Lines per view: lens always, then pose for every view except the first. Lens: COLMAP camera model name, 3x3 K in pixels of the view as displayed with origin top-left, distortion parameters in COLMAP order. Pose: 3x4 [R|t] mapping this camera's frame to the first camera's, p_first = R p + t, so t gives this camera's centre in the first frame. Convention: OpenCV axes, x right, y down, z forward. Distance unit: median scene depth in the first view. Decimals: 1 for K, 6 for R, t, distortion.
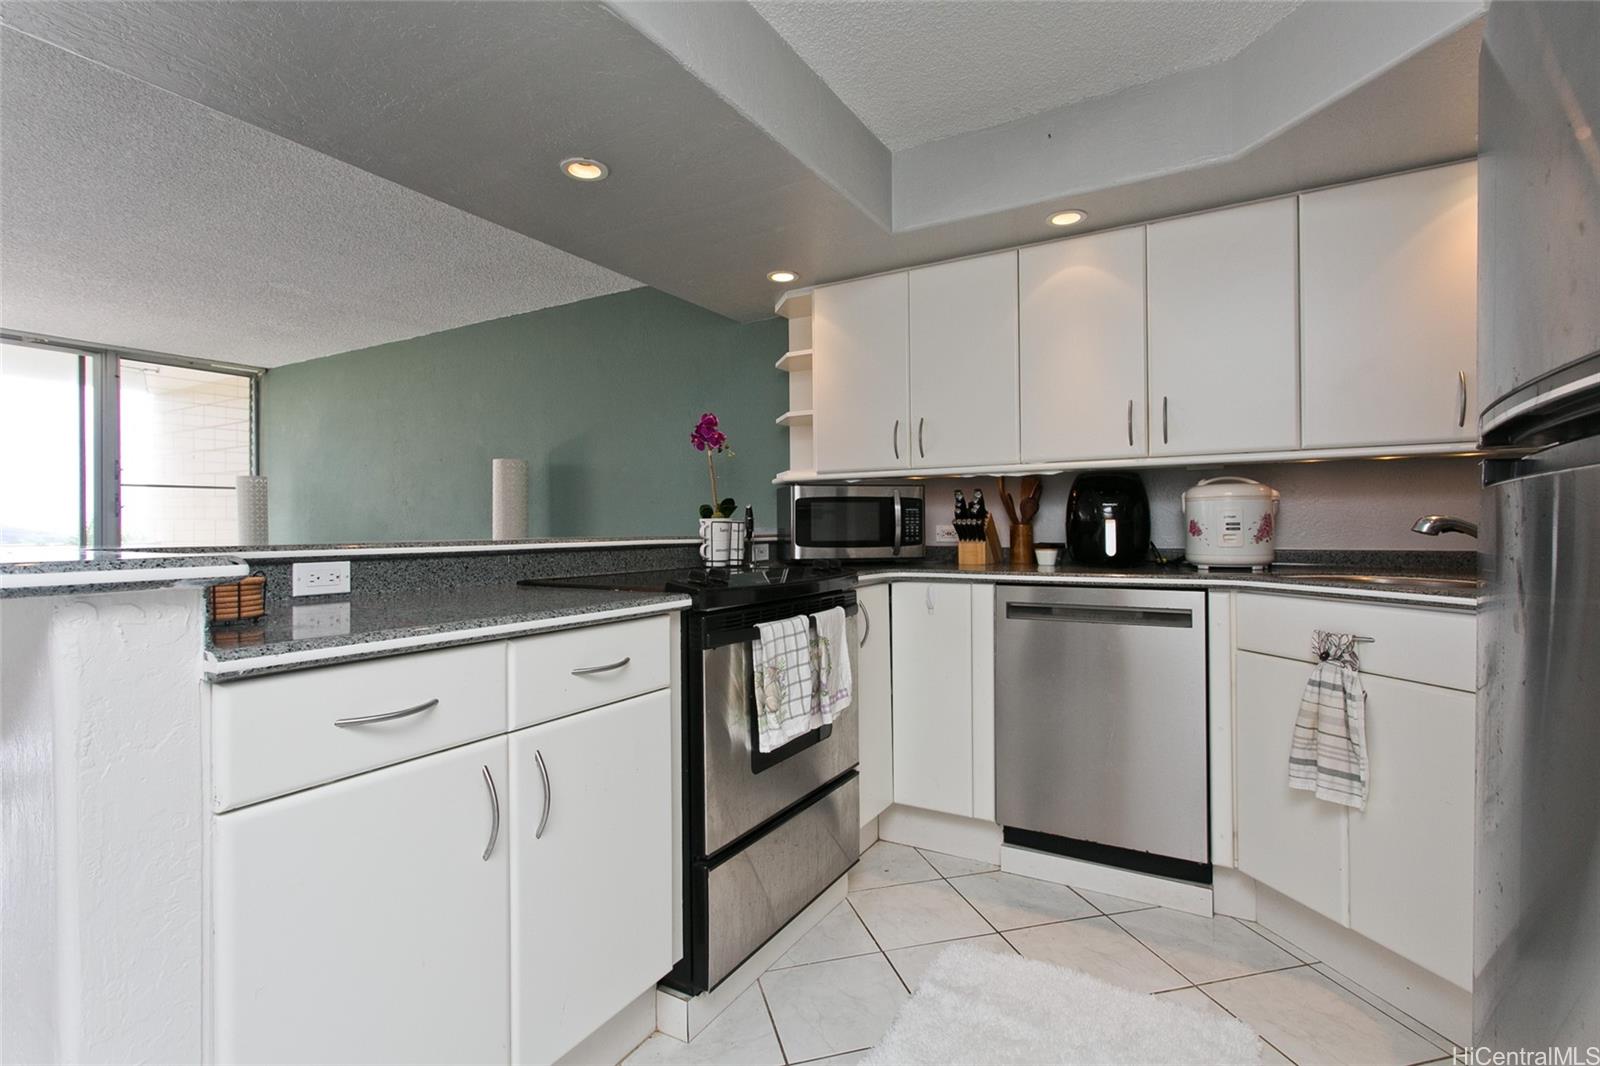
lens RADIAL K [[715.6, 0, 800.0], [0, 715.6, 533.0], [0, 0, 1]] dist [0.000604, 0.000625]
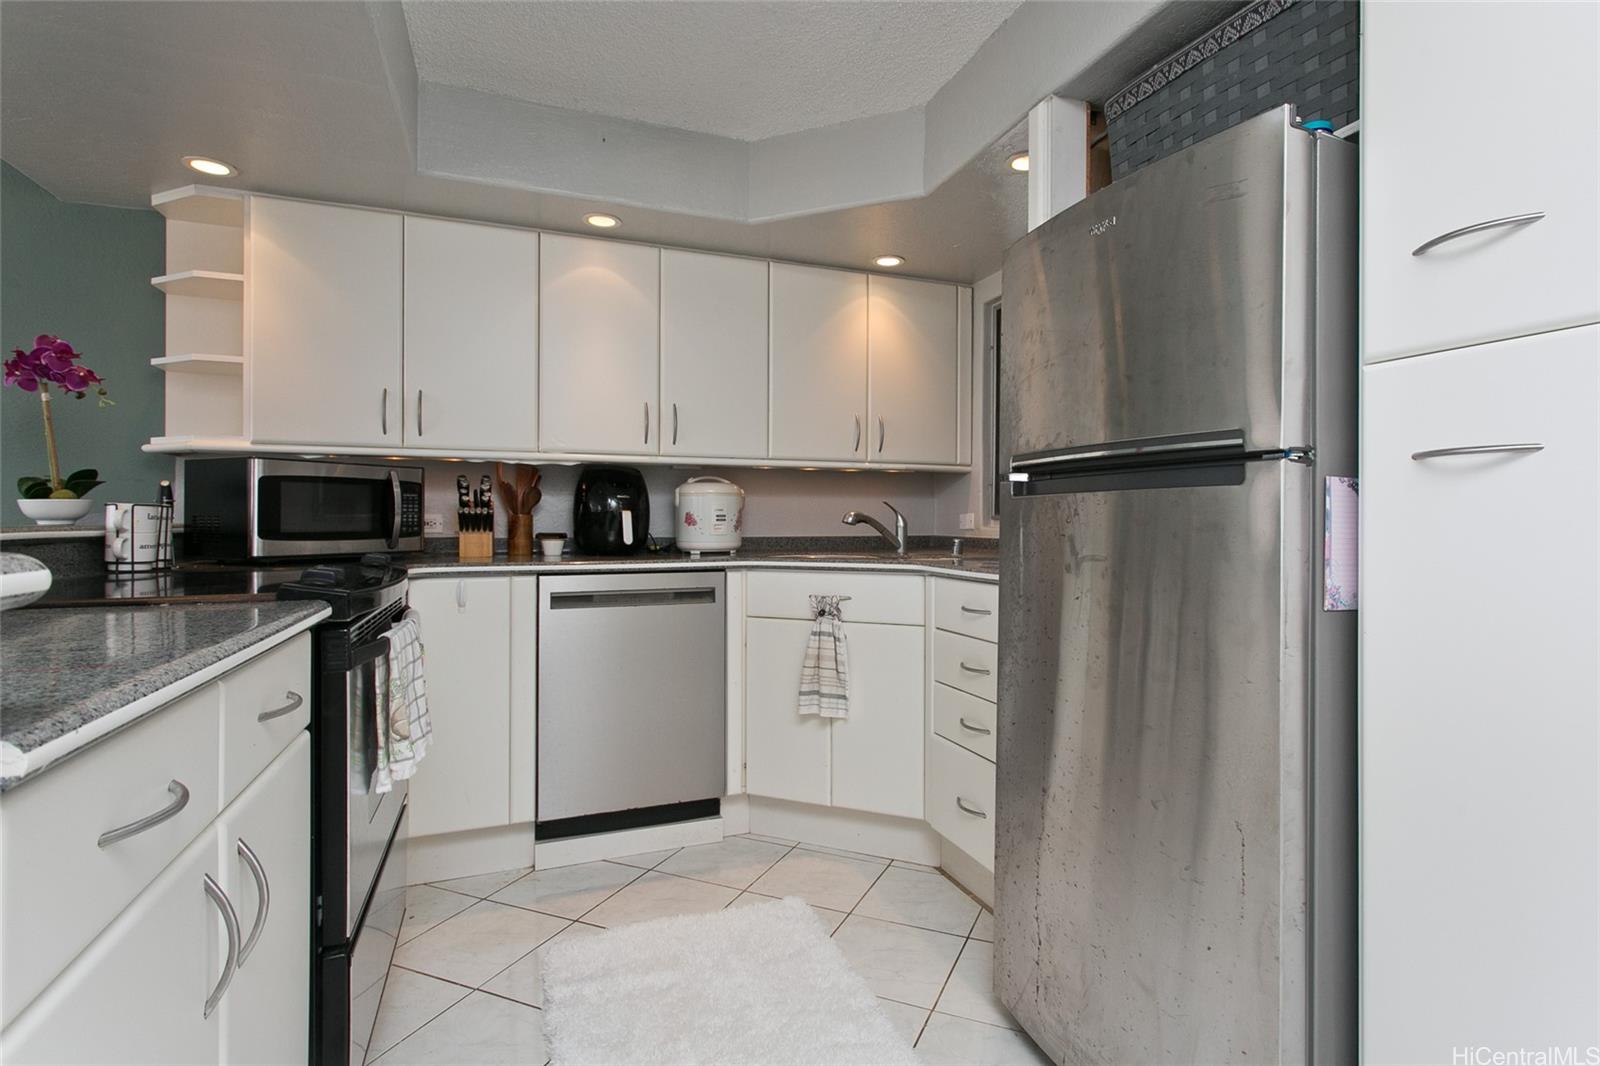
lens RADIAL K [[758.8, 0, 796.6], [0, 758.8, 528.4], [0, 0, 1]] dist [-0.000642, 0.000121]
pose [[0.648693, -0.002123, 0.761047, -0.277169], [-0.001950, 0.999988, 0.004452, 0.002544], [-0.761048, -0.004372, 0.648681, 0.064821]]
